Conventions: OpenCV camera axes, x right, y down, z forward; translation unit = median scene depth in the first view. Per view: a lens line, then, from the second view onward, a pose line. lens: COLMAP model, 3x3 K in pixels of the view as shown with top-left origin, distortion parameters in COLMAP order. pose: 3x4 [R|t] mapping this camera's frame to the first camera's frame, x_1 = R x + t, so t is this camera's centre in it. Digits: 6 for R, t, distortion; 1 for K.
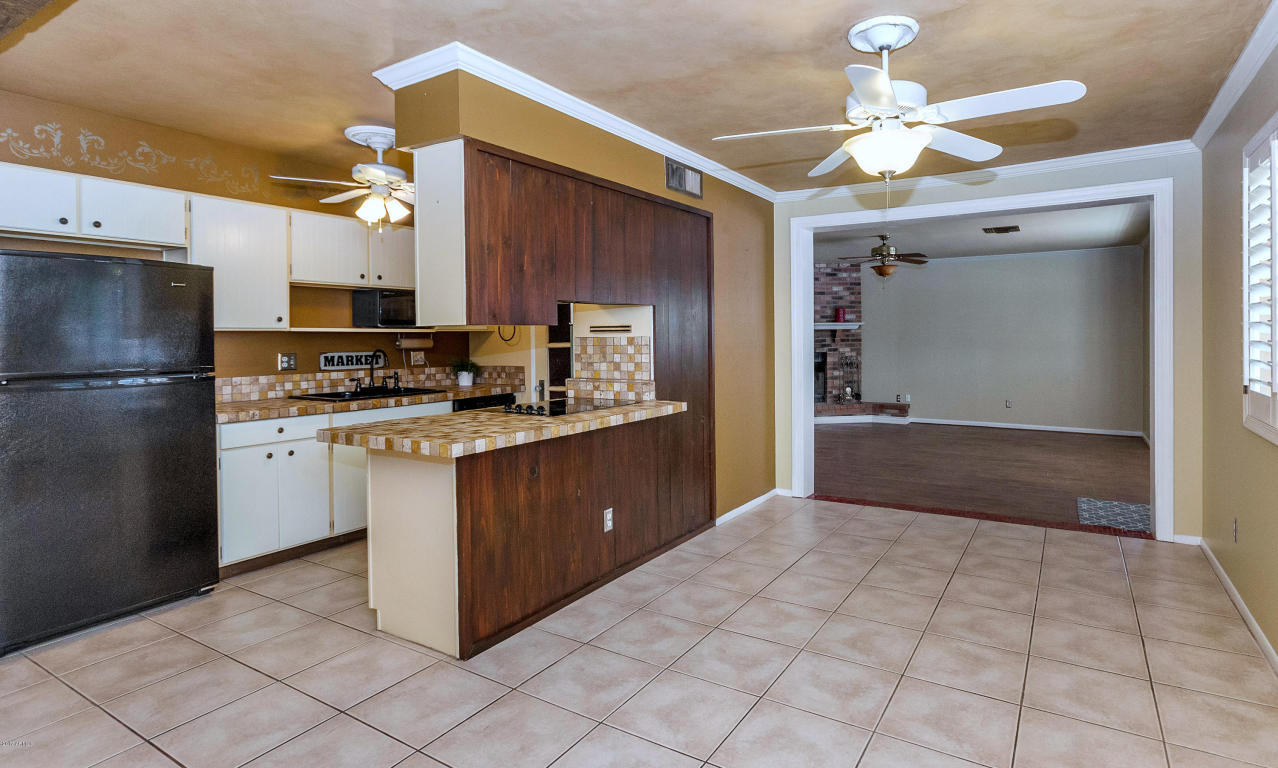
lens RADIAL K [[654.2, 0, 690.2], [0, 654.2, 341.2], [0, 0, 1]] dist [-0.018315, 0.000134]
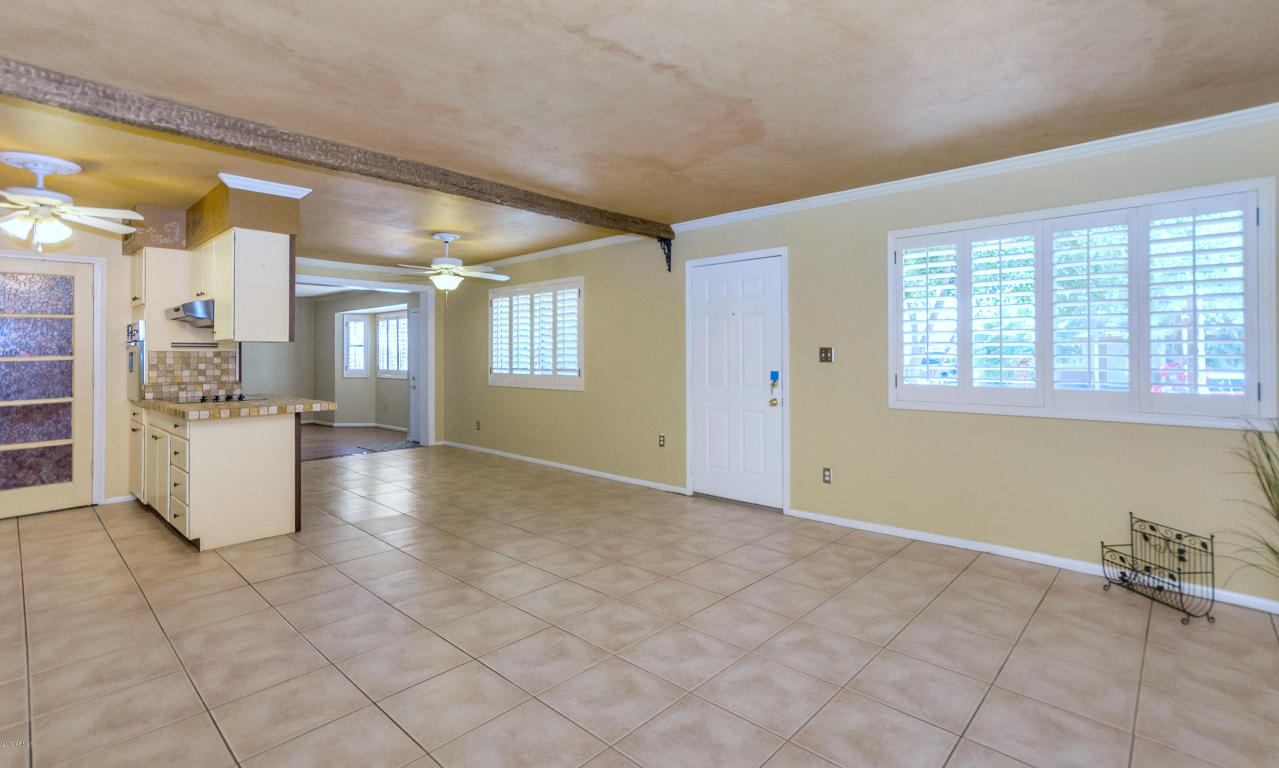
lens RADIAL K [[584.3, 0, 662.1], [0, 584.3, 346.3], [0, 0, 1]] dist [-0.003640, 0.005261]
pose [[0.189863, 0.023224, 0.981536, -0.952508], [0.009956, 0.999623, -0.025577, 0.020486], [-0.981760, 0.014629, 0.189560, -0.154207]]
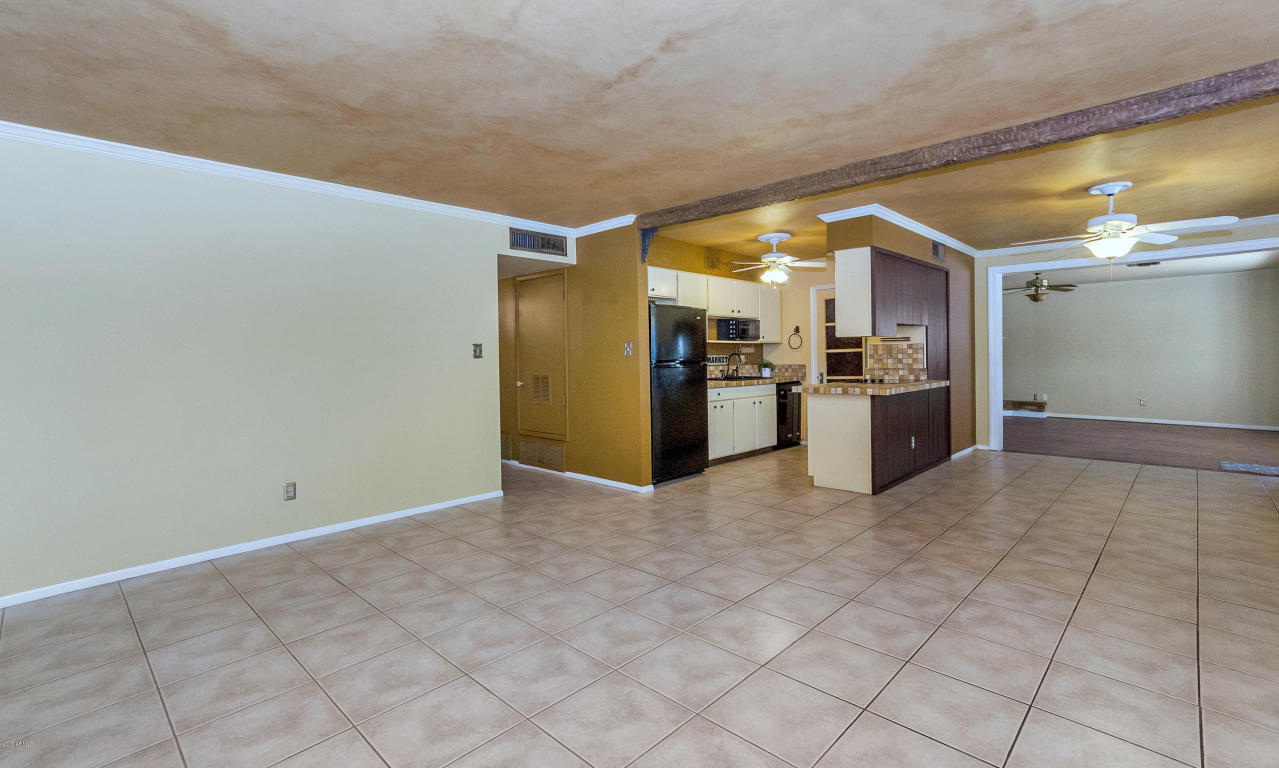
lens RADIAL K [[584.3, 0, 655.4], [0, 584.3, 355.6], [0, 0, 1]] dist [-0.003640, 0.005261]
pose [[0.977725, -0.003638, -0.209861, -0.354043], [0.002637, 0.999984, -0.005048, 0.025758], [0.209876, 0.004382, 0.977718, -0.549816]]
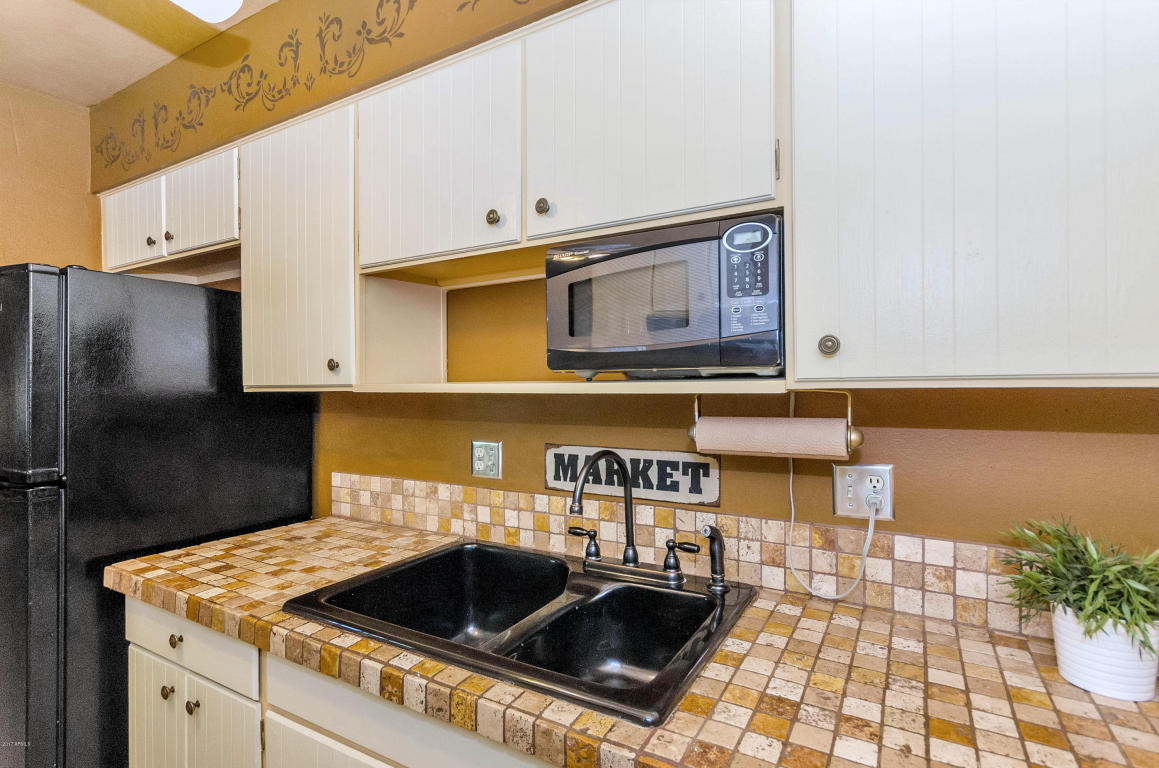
lens RADIAL K [[564.5, 0, 592.5], [0, 564.5, 390.4], [0, 0, 1]] dist [-0.003022, 0.000057]
pose [[0.013227, 0.014680, -0.999805, -0.215213], [-0.001212, 0.999892, 0.014665, -0.019173], [0.999912, 0.001018, 0.013244, 0.979617]]
